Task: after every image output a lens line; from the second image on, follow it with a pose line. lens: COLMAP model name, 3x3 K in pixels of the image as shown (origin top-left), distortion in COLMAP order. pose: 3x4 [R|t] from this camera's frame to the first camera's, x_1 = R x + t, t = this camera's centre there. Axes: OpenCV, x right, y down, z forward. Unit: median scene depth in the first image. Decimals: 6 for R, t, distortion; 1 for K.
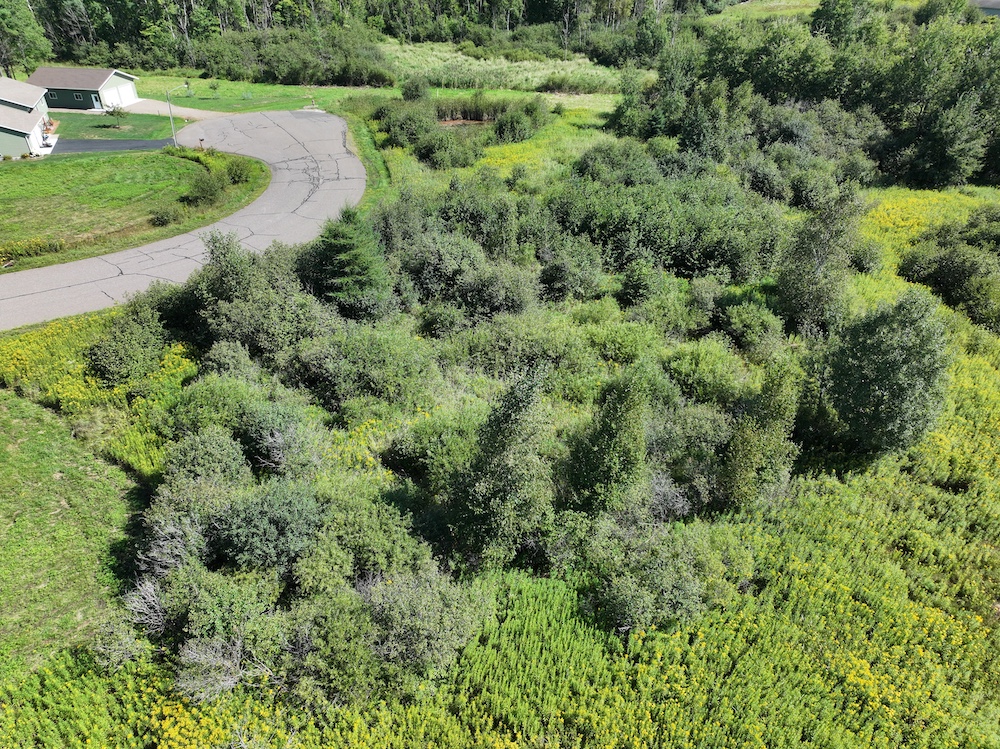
lens RADIAL K [[687.8, 0, 502.7], [0, 687.8, 376.9], [0, 0, 1]] dist [-0.004688, 0.016144]
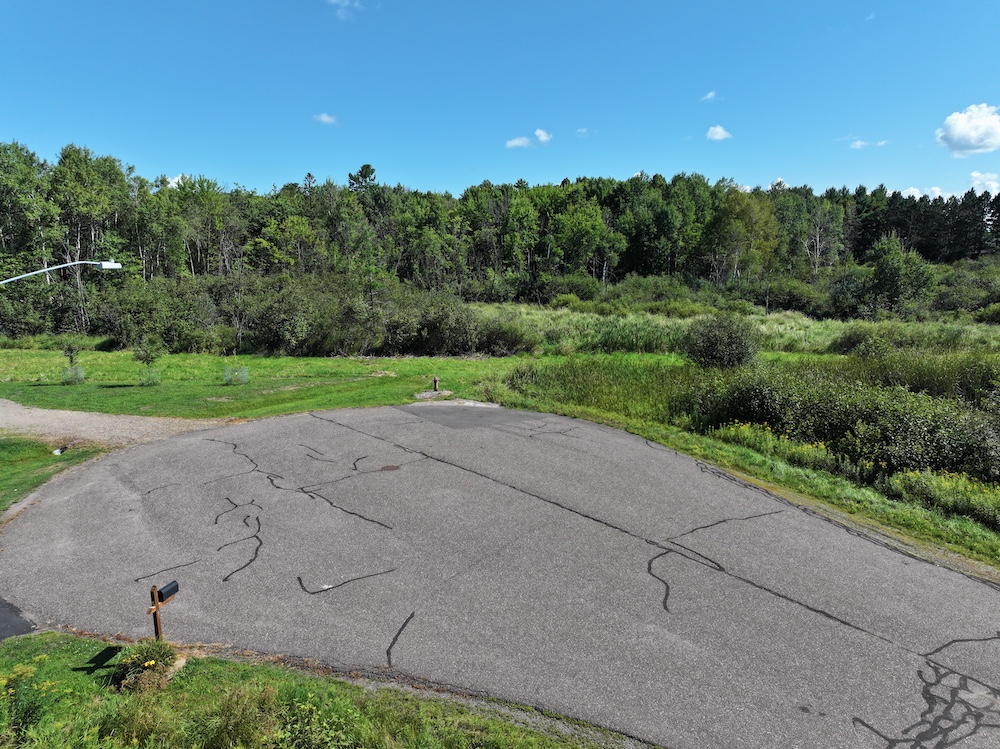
lens RADIAL K [[687.8, 0, 495.4], [0, 687.8, 377.1], [0, 0, 1]] dist [-0.004688, 0.016144]
pose [[0.984153, -0.027685, 0.175149, -0.545270], [0.094738, 0.917043, -0.387372, -0.450707], [-0.149894, 0.397827, 0.905133, 1.158663]]
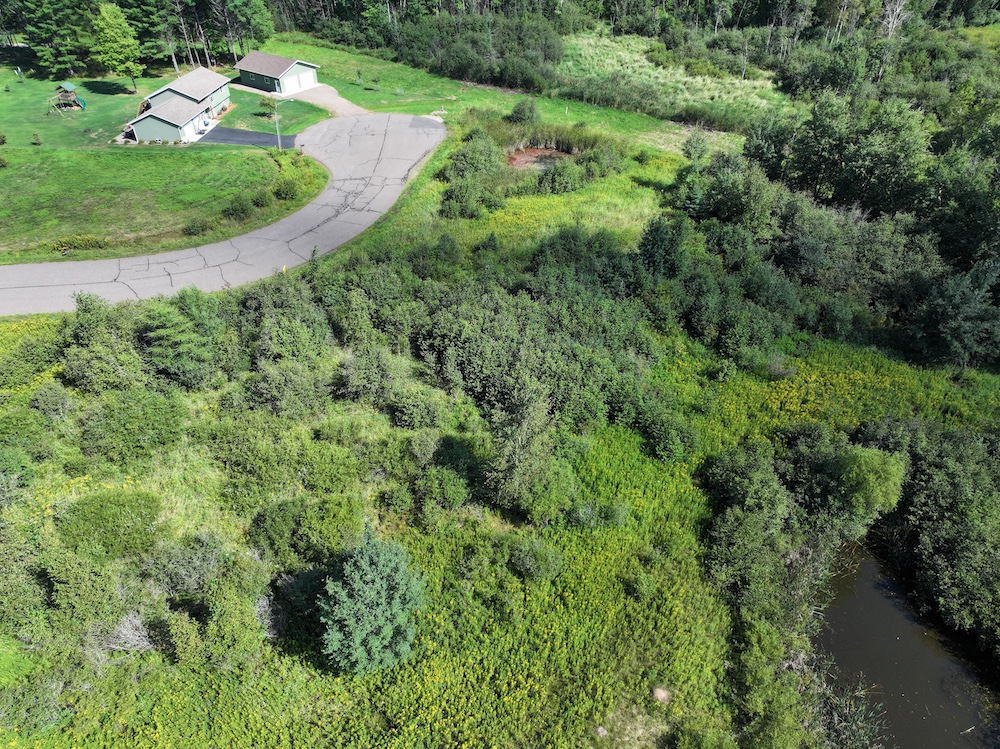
lens RADIAL K [[687.8, 0, 501.7], [0, 687.8, 376.4], [0, 0, 1]] dist [-0.004688, 0.016144]
pose [[0.891835, 0.274238, -0.359756, 0.543301], [-0.242863, 0.961220, 0.130668, -0.278745], [0.381639, -0.029162, 0.923851, 0.050901]]
